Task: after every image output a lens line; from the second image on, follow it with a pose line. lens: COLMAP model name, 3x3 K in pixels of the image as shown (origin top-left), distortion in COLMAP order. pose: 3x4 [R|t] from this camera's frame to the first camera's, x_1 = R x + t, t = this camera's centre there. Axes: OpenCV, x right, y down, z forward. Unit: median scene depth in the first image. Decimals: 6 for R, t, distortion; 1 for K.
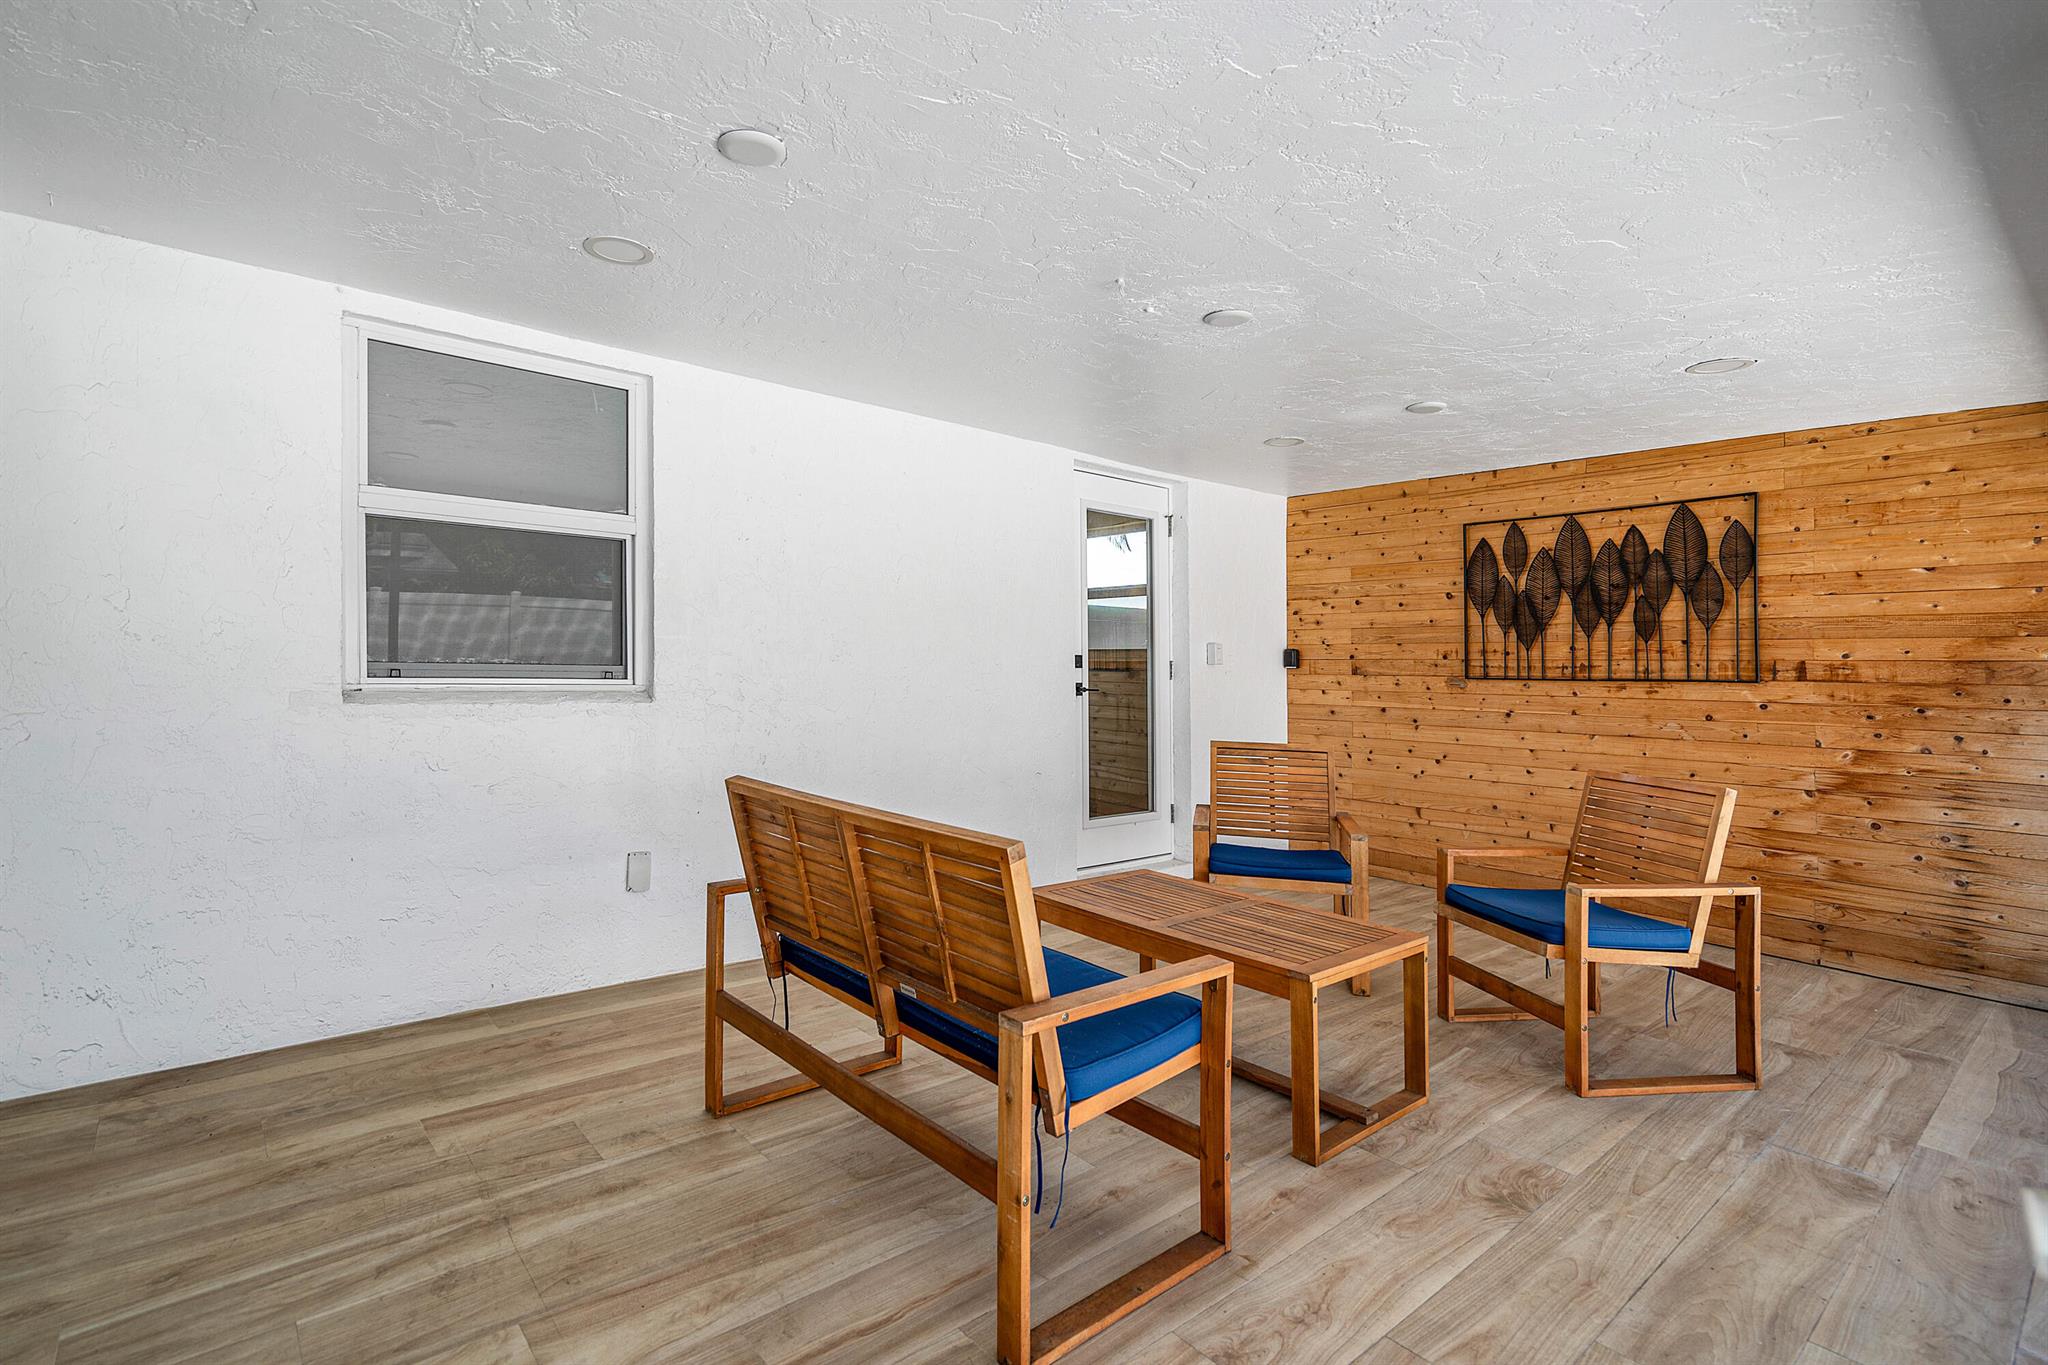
lens RADIAL K [[978.5, 0, 1018.2], [0, 978.5, 648.4], [0, 0, 1]] dist [0.014582, 0.000241]
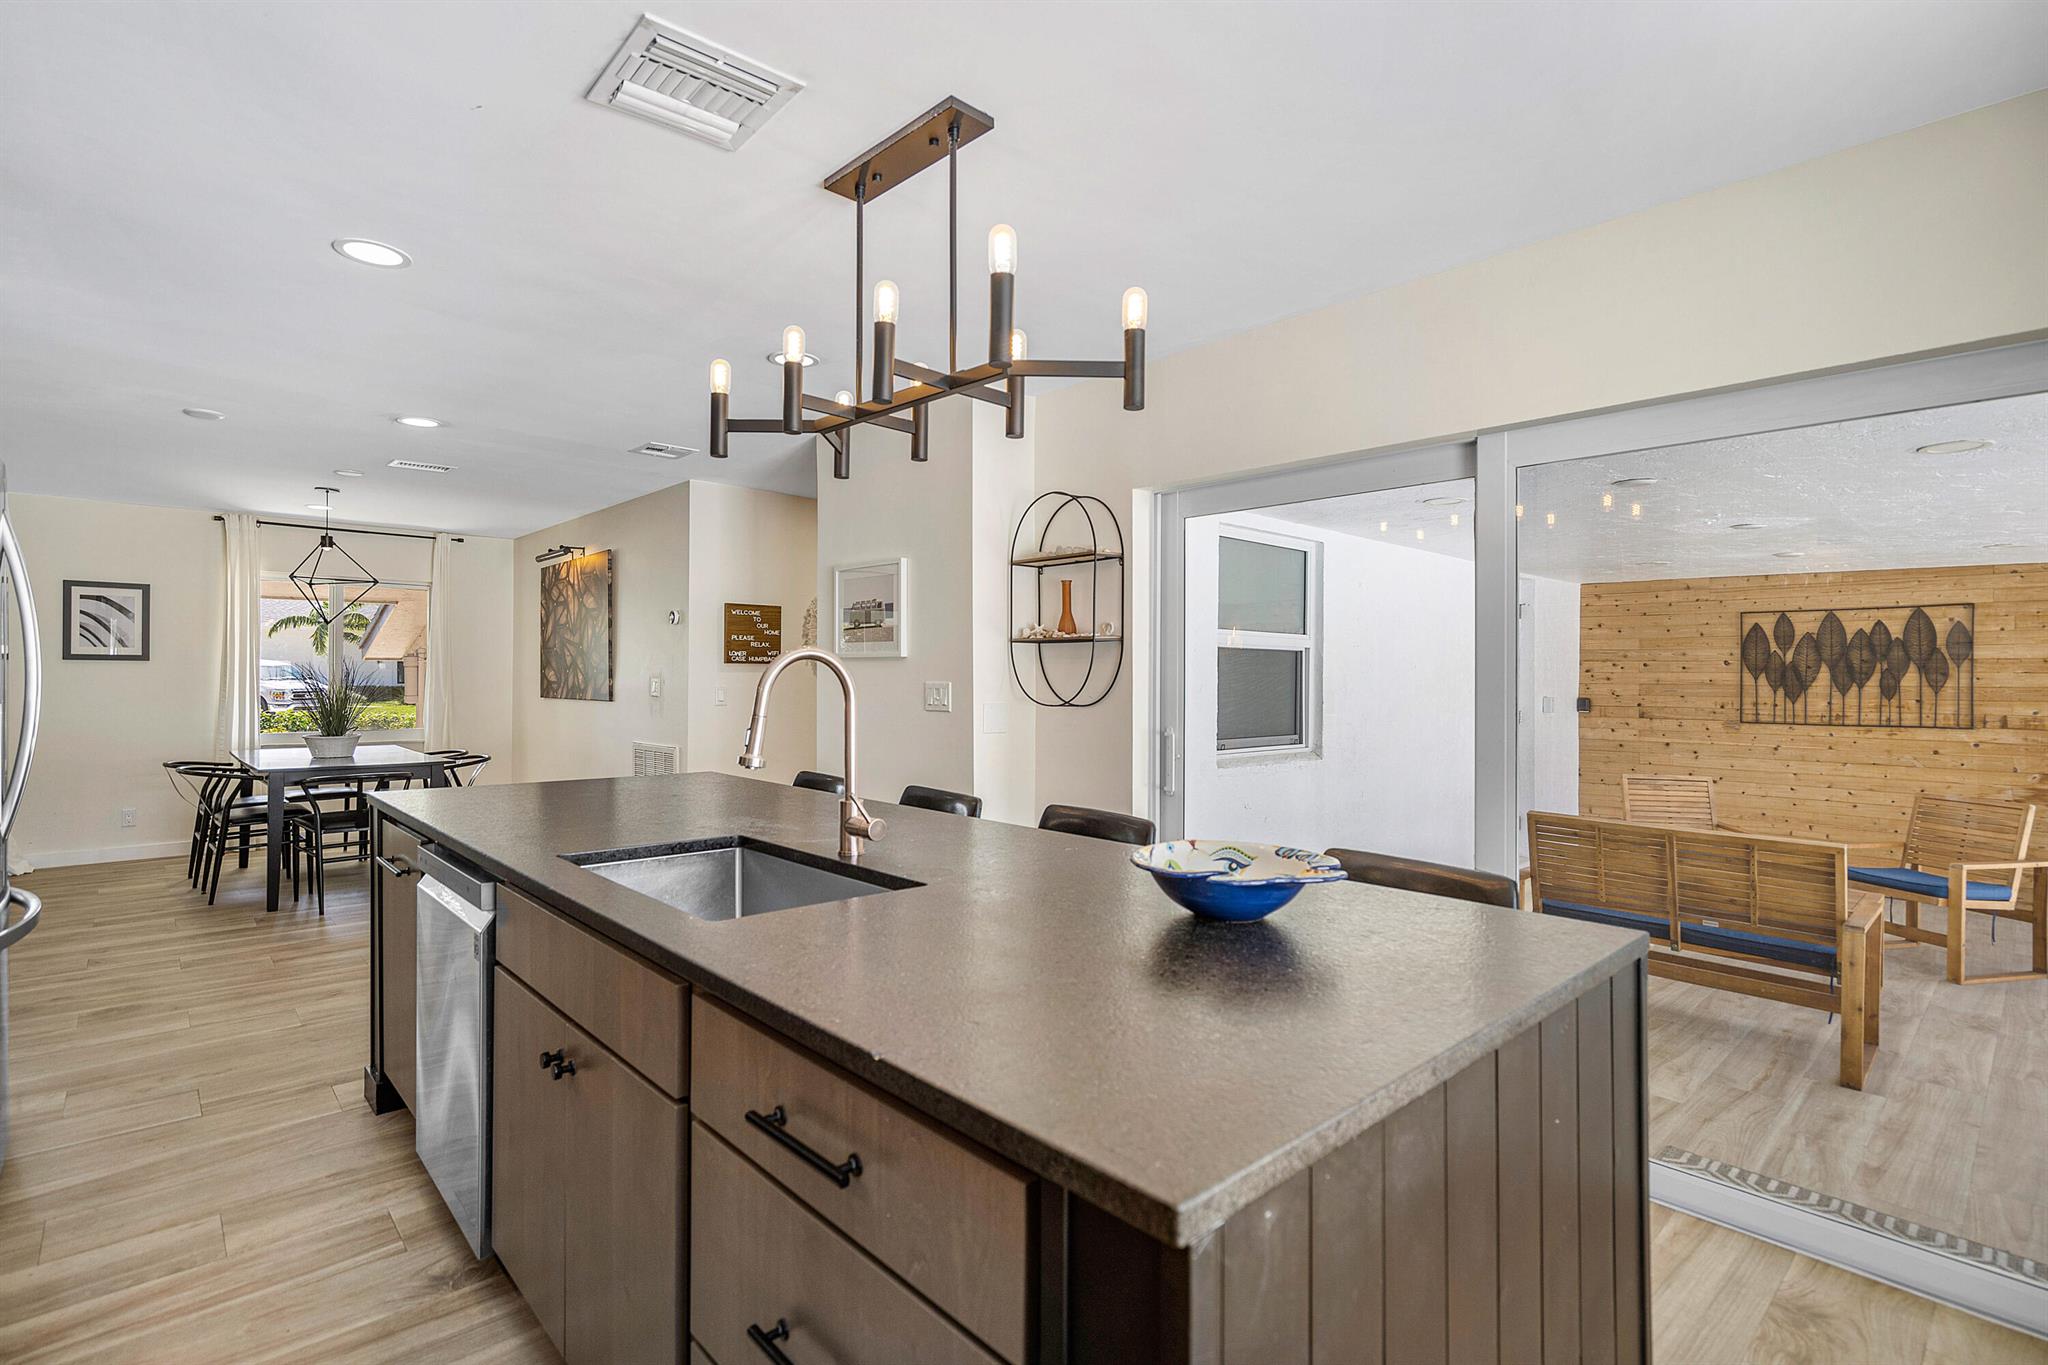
lens RADIAL K [[1005.6, 0, 1017.5], [0, 1005.6, 664.4], [0, 0, 1]] dist [0.001600, 0.000223]
pose [[0.997902, -0.010185, 0.063931, -0.739896], [0.009222, 0.999840, 0.015349, -0.093459], [-0.064077, -0.014727, 0.997836, -0.404989]]
